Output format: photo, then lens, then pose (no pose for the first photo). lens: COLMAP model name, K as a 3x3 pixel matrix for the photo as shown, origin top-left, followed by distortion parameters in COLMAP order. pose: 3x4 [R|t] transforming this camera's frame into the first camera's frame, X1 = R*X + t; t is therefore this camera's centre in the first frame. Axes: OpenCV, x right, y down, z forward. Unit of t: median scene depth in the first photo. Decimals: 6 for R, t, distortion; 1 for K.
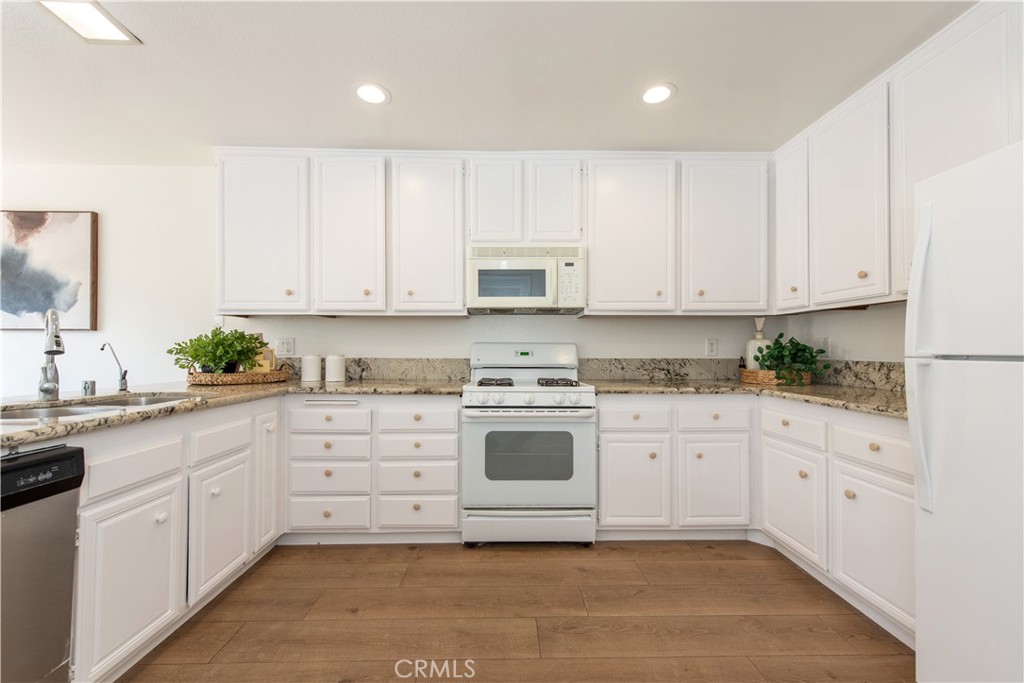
lens RADIAL K [[410.6, 0, 510.4], [0, 410.6, 346.1], [0, 0, 1]] dist [0.011519, -0.000620]
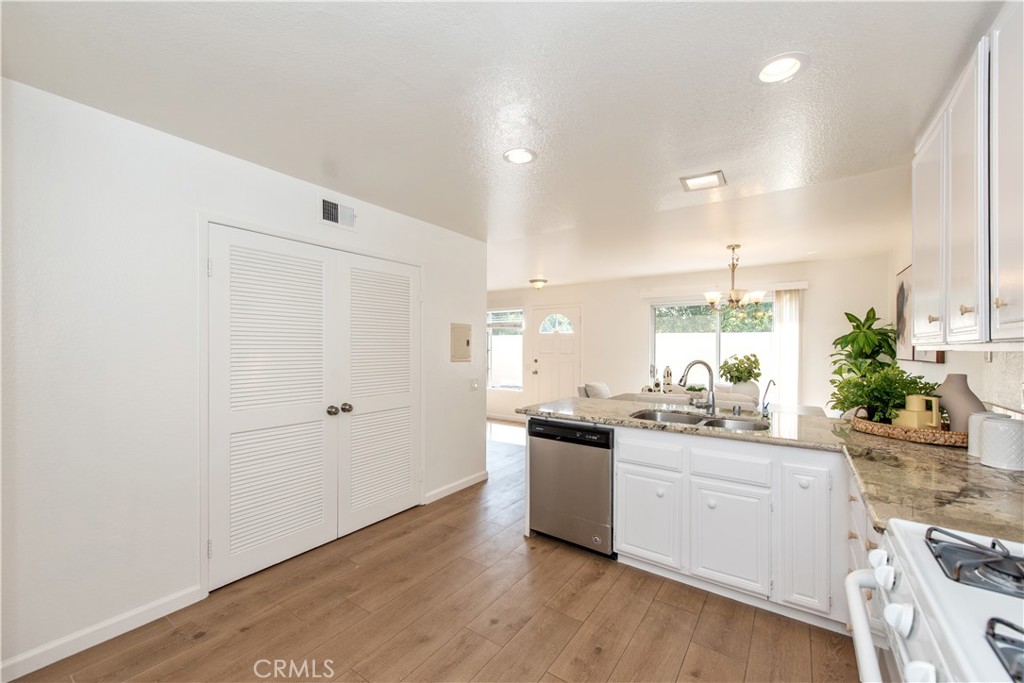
lens RADIAL K [[402.2, 0, 508.1], [0, 402.2, 350.4], [0, 0, 1]] dist [0.013892, -0.005148]
pose [[-0.588641, -0.001359, -0.808393, 0.489166], [0.003747, 0.999983, -0.004409, -0.084837], [0.808386, -0.005624, -0.588627, 0.918112]]
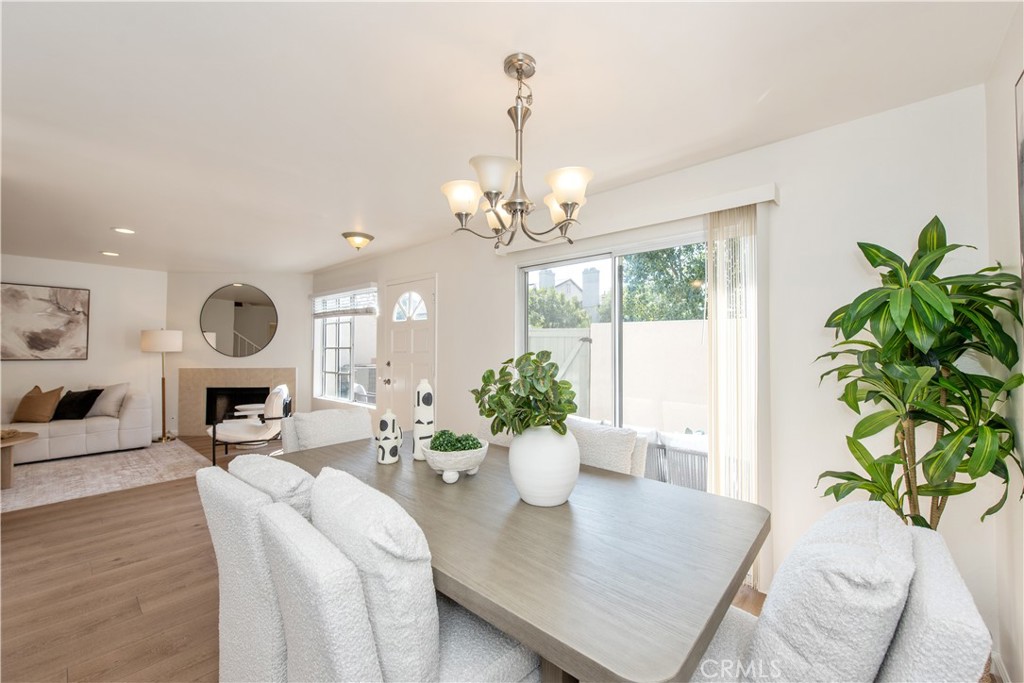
lens RADIAL K [[404.3, 0, 512.0], [0, 404.3, 341.5], [0, 0, 1]] dist [0.010014, -0.000488]
pose [[-0.679284, -0.022957, -0.733517, -1.082449], [-0.000108, 0.999514, -0.031182, -0.064806], [0.733876, -0.021103, -0.678956, 1.119529]]
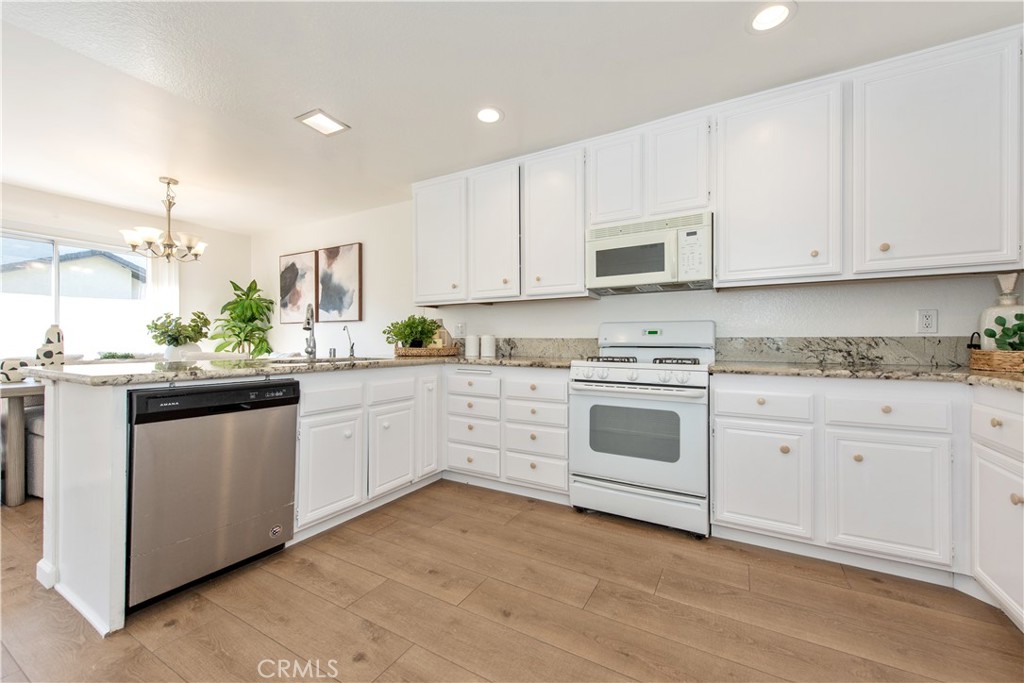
lens RADIAL K [[404.3, 0, 512.0], [0, 404.3, 341.5], [0, 0, 1]] dist [0.010014, -0.000488]
pose [[0.858634, -0.000555, -0.512588, 0.292310], [0.005327, 0.999955, 0.007842, 0.037361], [0.512561, -0.009464, 0.858599, 0.010907]]
